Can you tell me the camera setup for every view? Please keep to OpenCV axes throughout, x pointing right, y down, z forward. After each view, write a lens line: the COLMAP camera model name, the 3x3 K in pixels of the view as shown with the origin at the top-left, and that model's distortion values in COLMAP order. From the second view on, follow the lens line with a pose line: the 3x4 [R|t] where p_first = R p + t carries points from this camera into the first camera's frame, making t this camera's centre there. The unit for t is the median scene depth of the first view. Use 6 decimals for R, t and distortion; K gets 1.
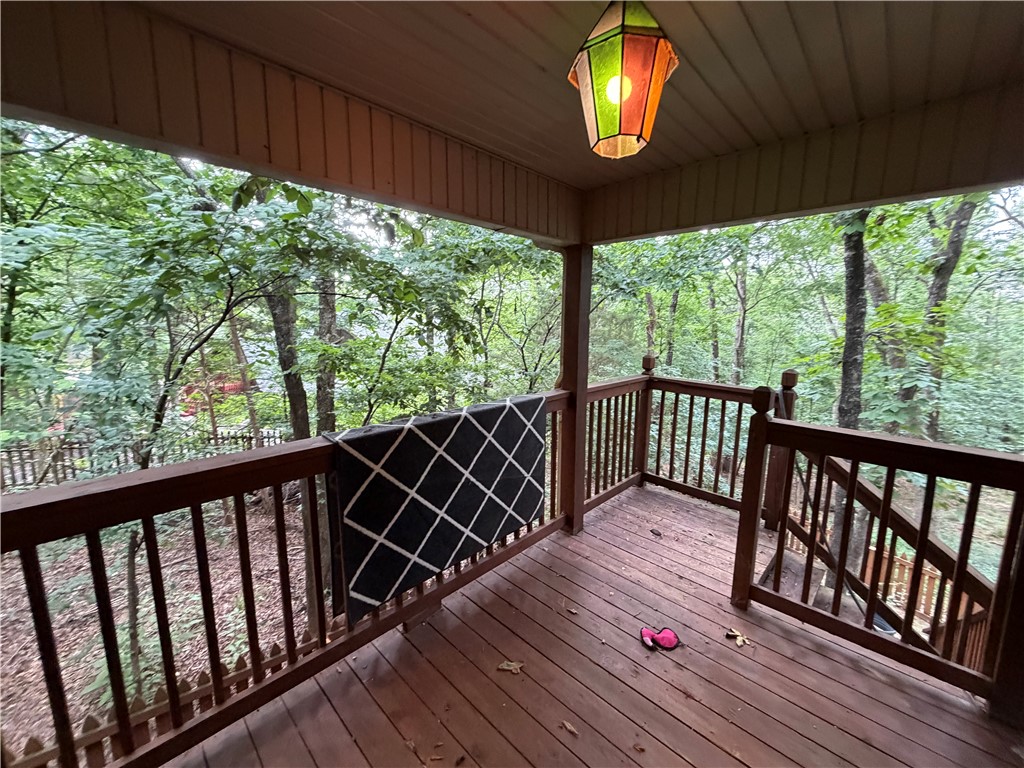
lens RADIAL K [[409.2, 0, 513.7], [0, 409.2, 384.8], [0, 0, 1]] dist [0.005677, 0.000116]
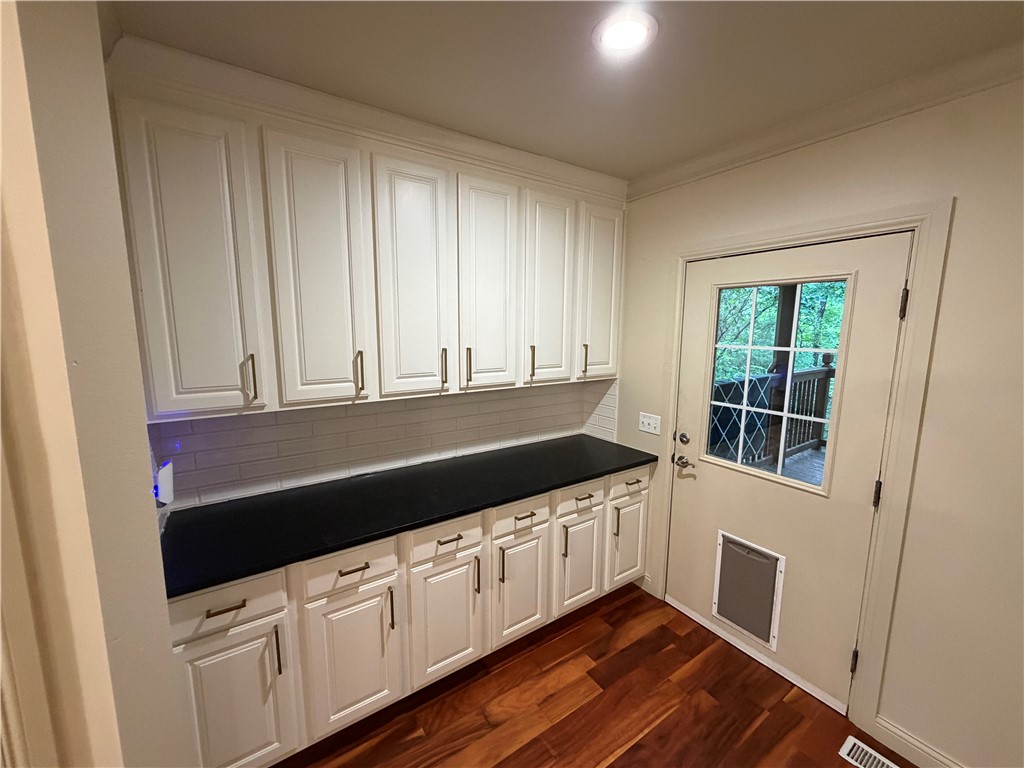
lens RADIAL K [[409.2, 0, 510.1], [0, 409.2, 383.4], [0, 0, 1]] dist [0.005677, 0.000116]
pose [[0.976202, 0.033230, -0.214300, -0.413774], [-0.034393, 0.999407, -0.001697, 0.068037], [0.214117, 0.009027, 0.976766, -0.570363]]
